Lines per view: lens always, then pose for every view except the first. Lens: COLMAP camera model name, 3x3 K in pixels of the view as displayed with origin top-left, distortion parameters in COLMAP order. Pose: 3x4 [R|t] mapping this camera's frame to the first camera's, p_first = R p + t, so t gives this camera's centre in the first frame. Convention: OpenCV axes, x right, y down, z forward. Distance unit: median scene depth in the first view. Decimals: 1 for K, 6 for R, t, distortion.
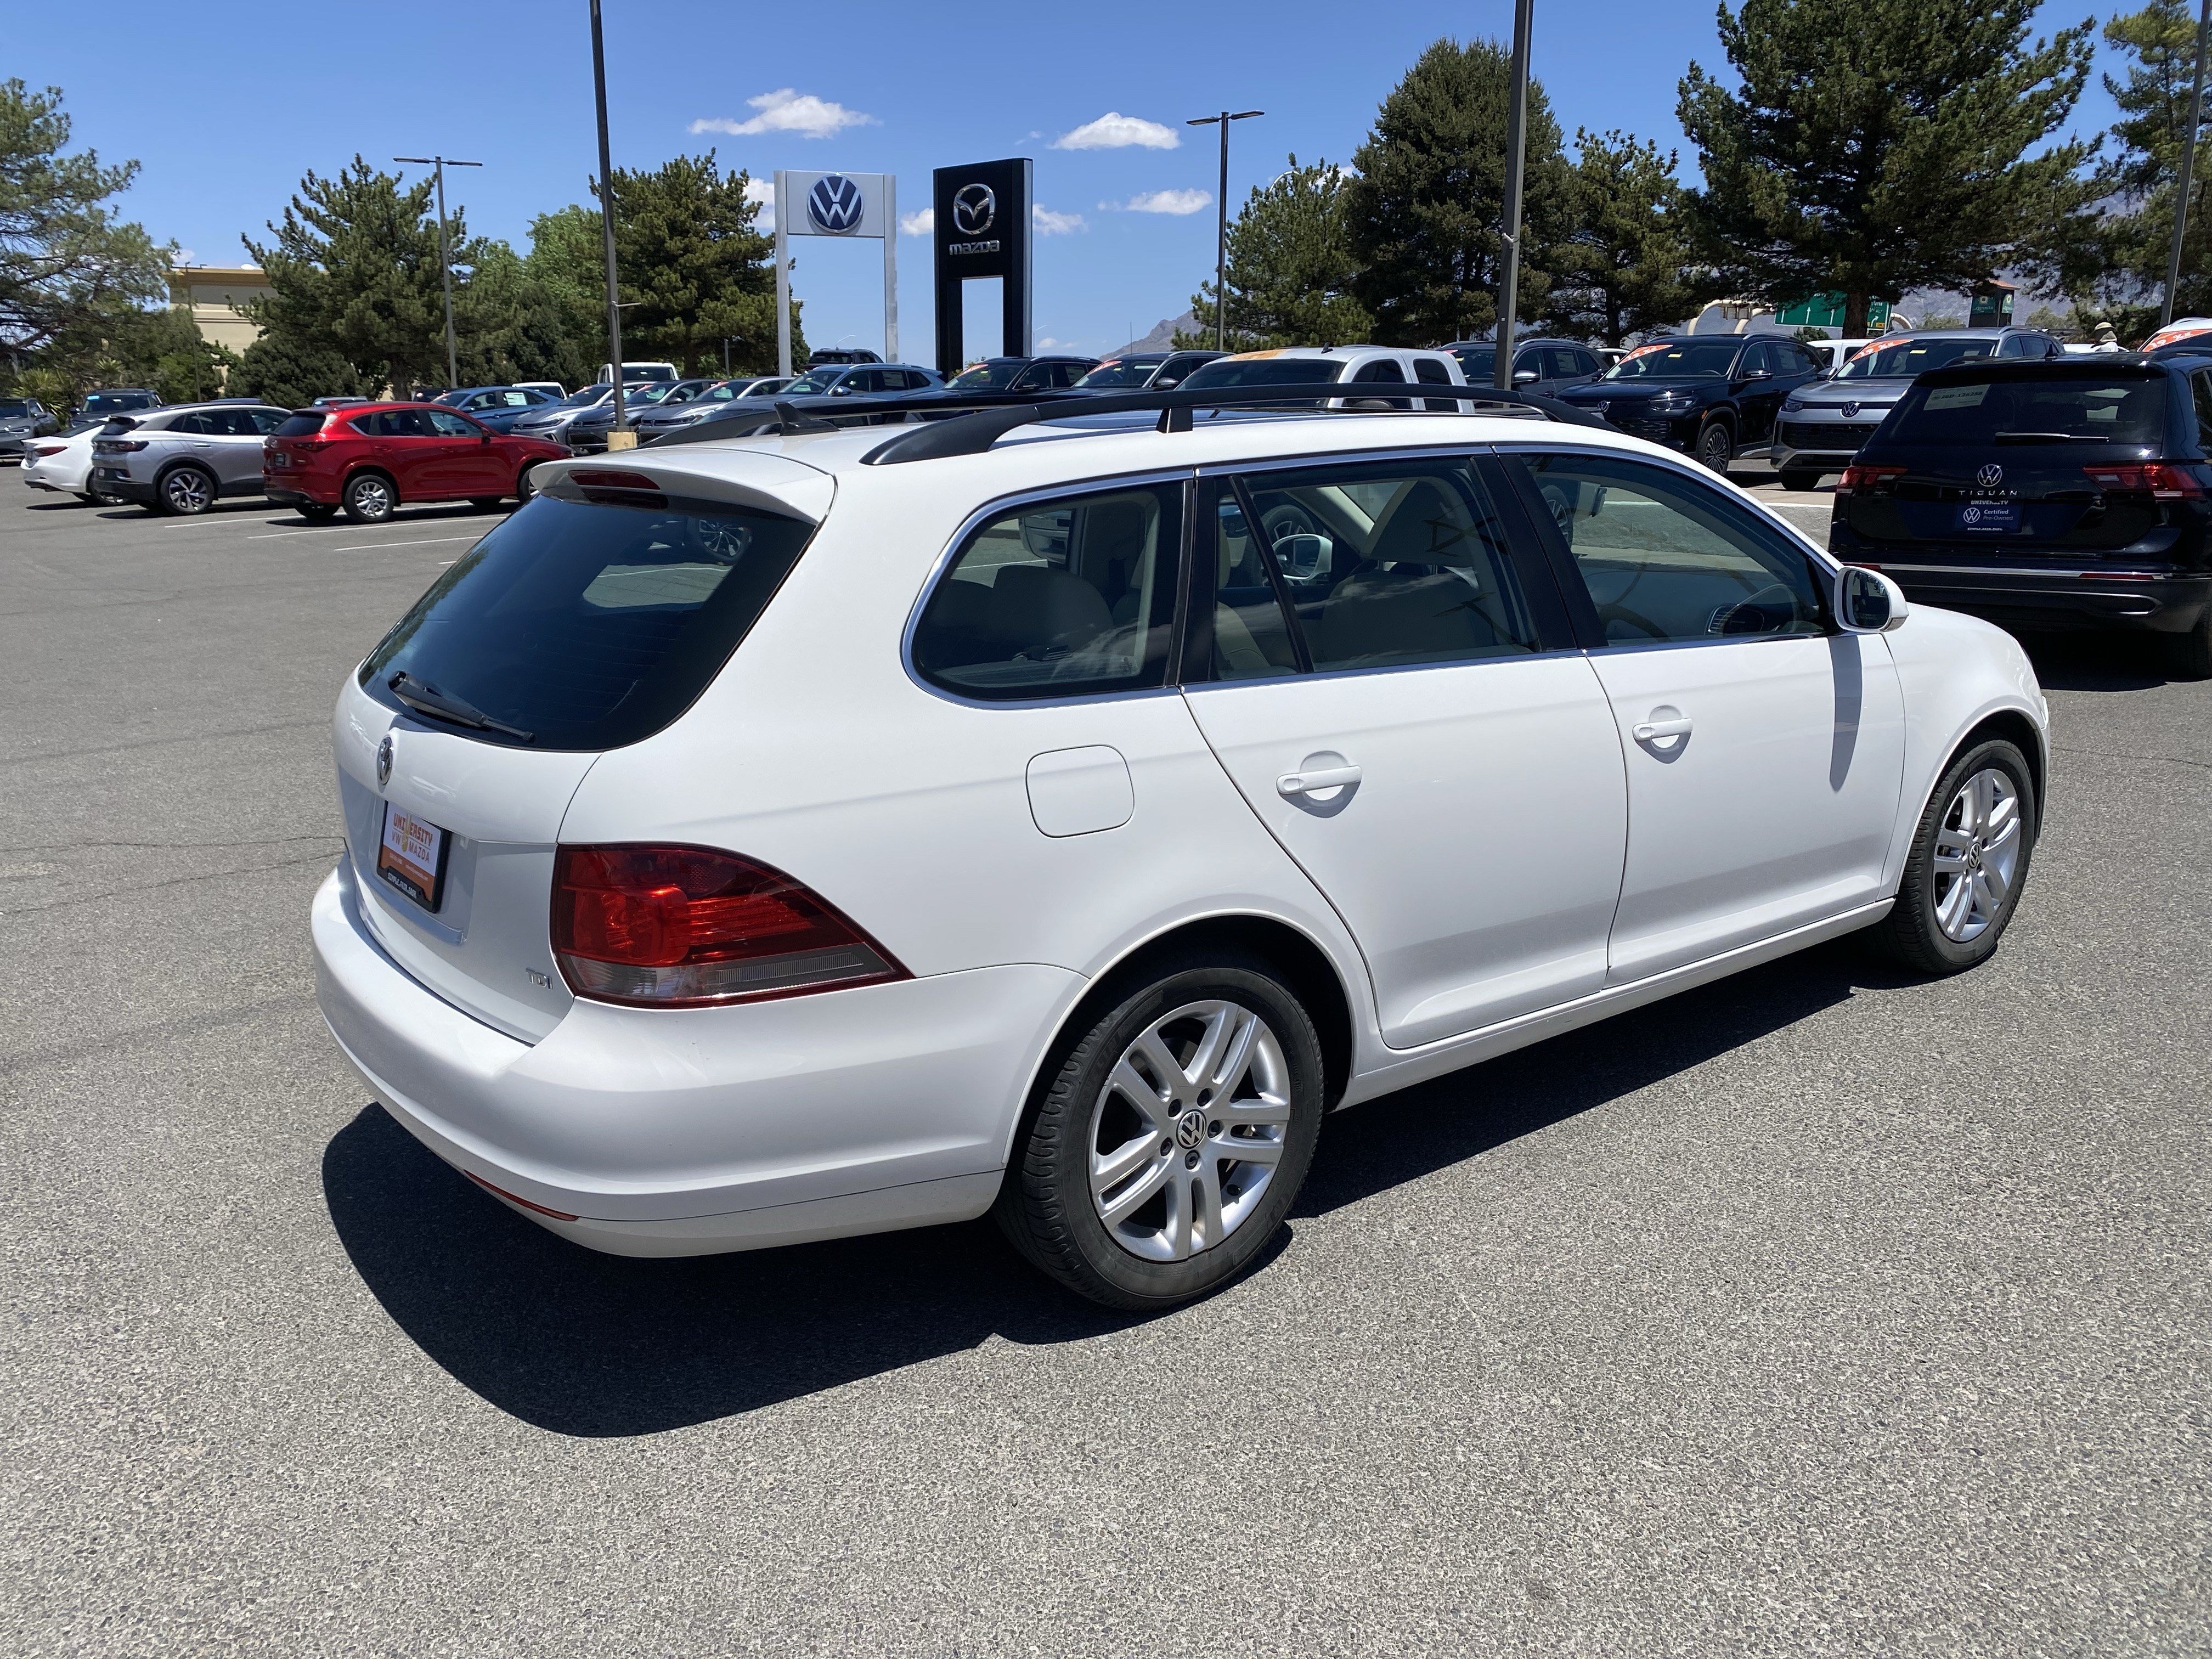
lens RADIAL K [[1696.7, 0, 1072.4], [0, 1696.7, 825.2], [0, 0, 1]] dist [0.004872, -0.000375]
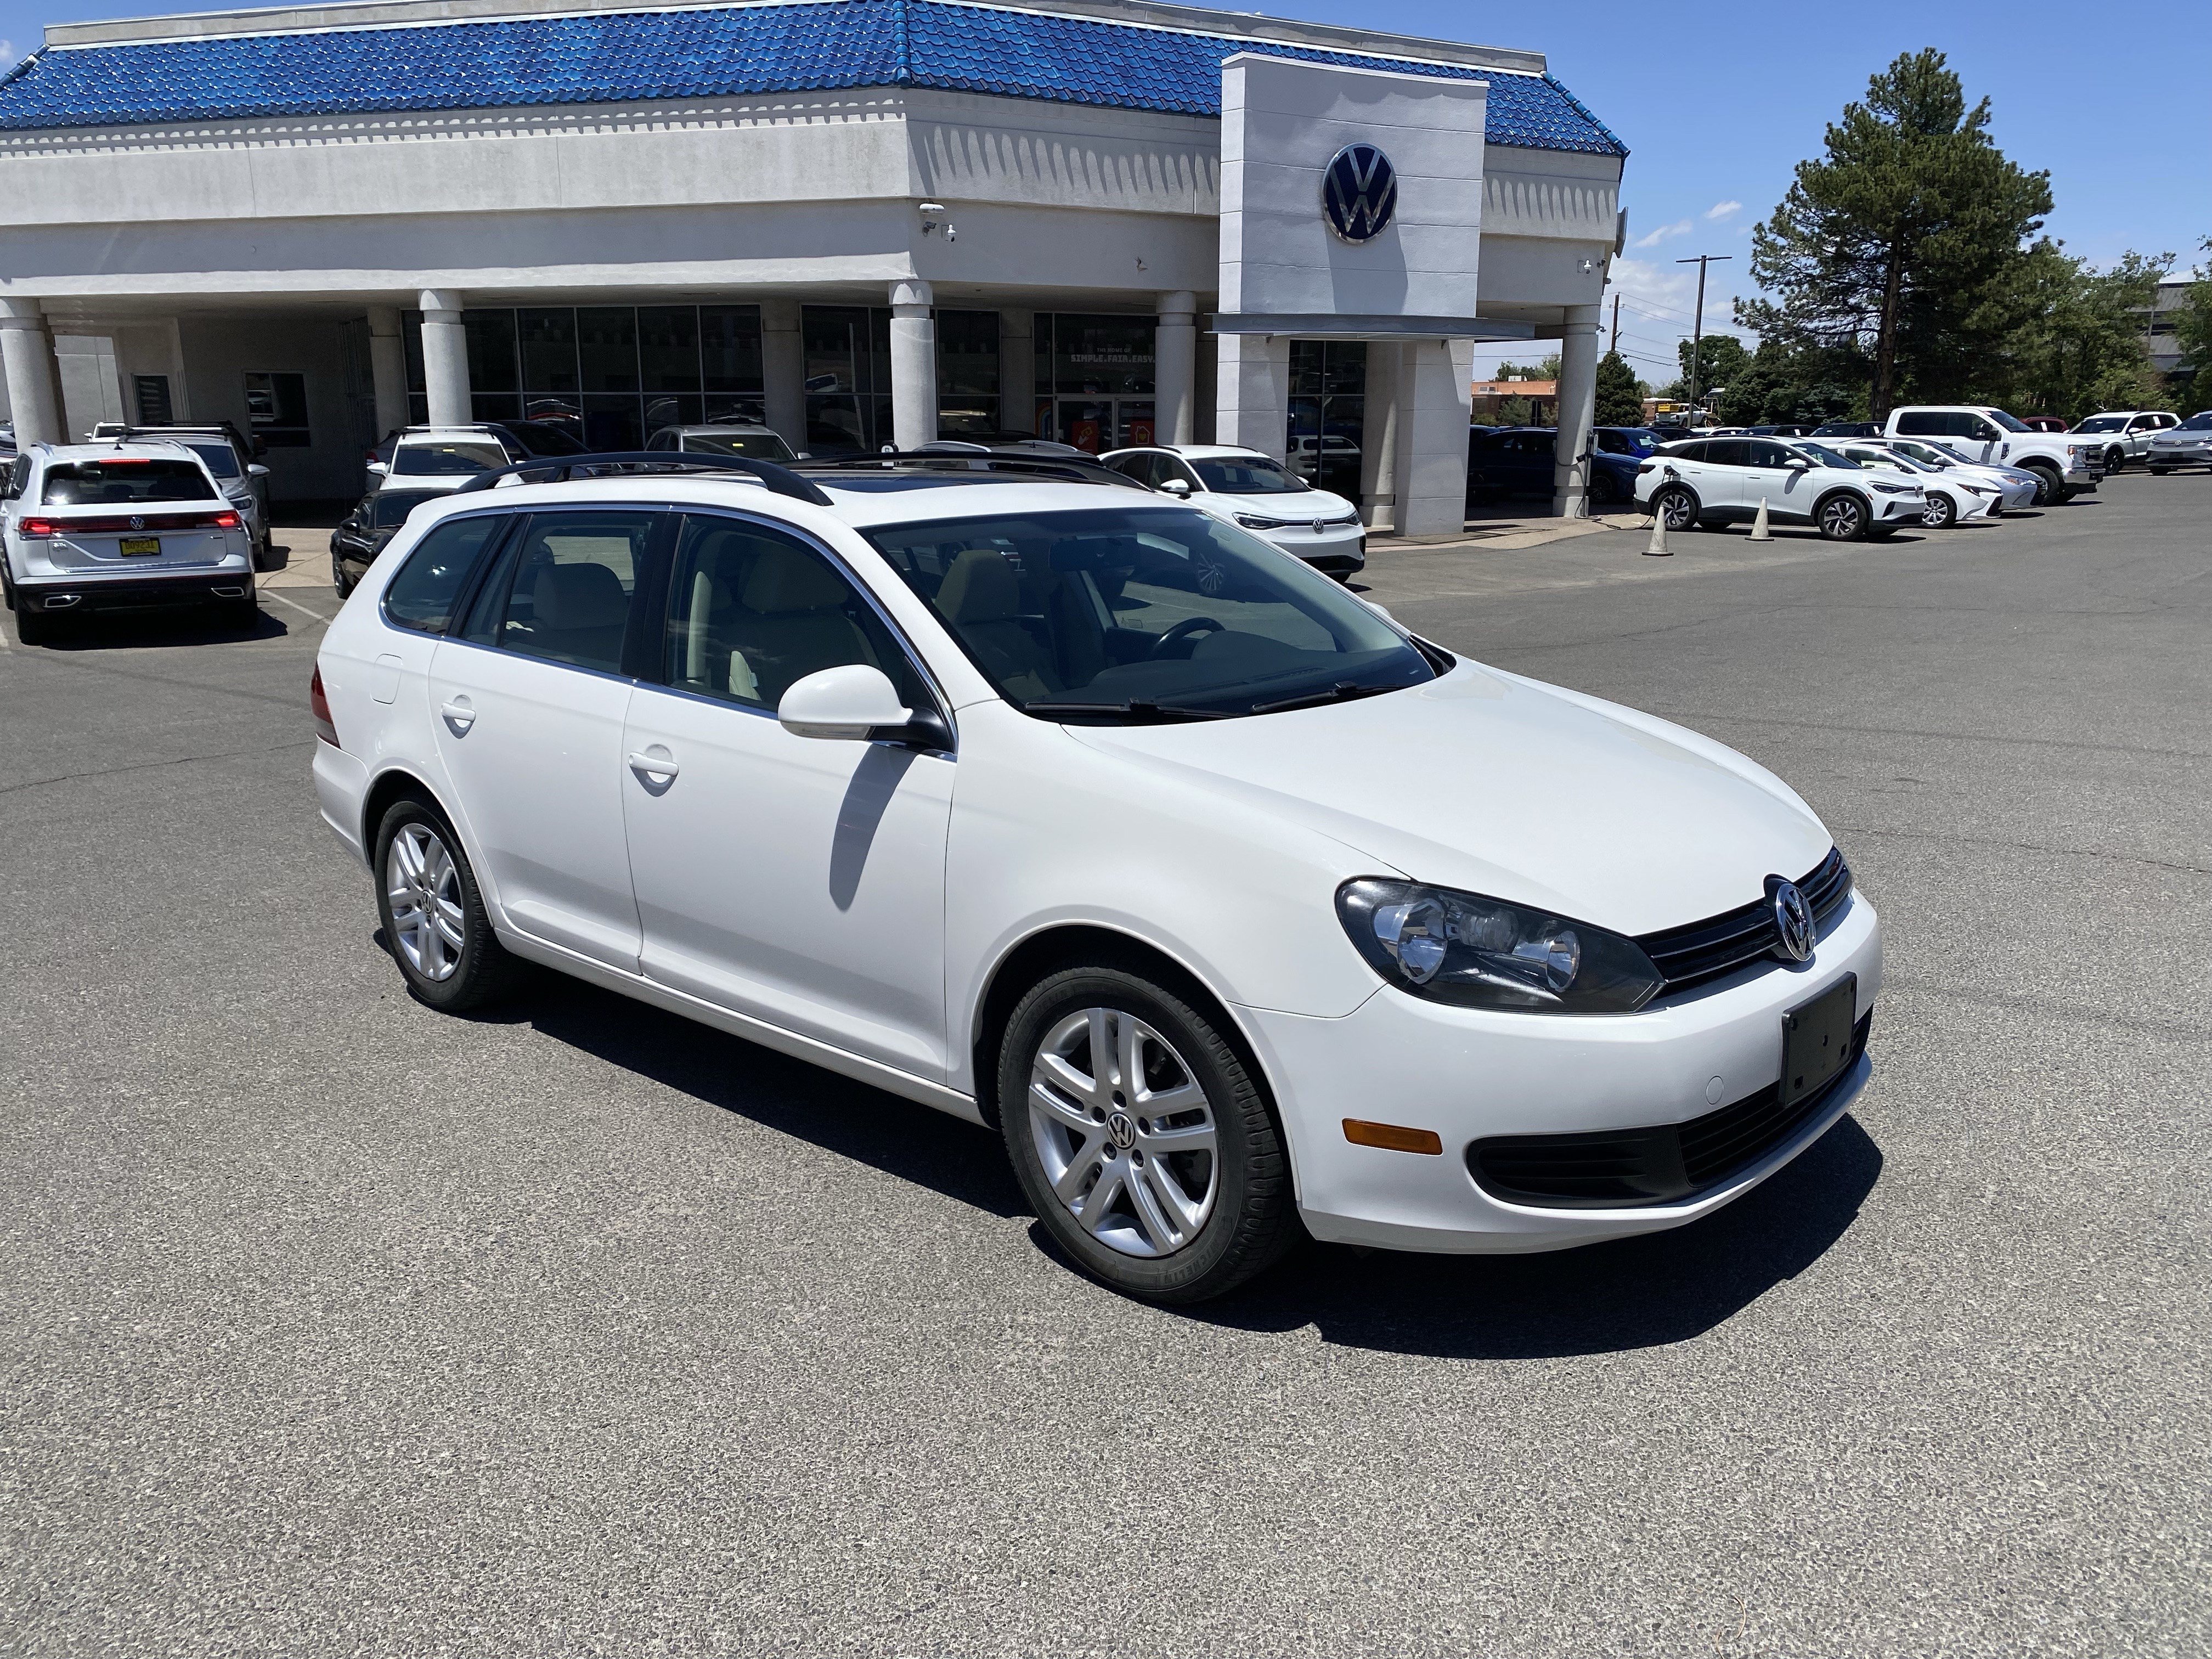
lens RADIAL K [[1722.3, 0, 1092.5], [0, 1722.3, 833.8], [0, 0, 1]] dist [0.001108, 0.007655]
pose [[0.183695, 0.213640, -0.959486, 0.517451], [-0.207583, 0.962514, 0.174572, -0.093539], [0.960815, 0.167105, 0.221157, 0.355761]]
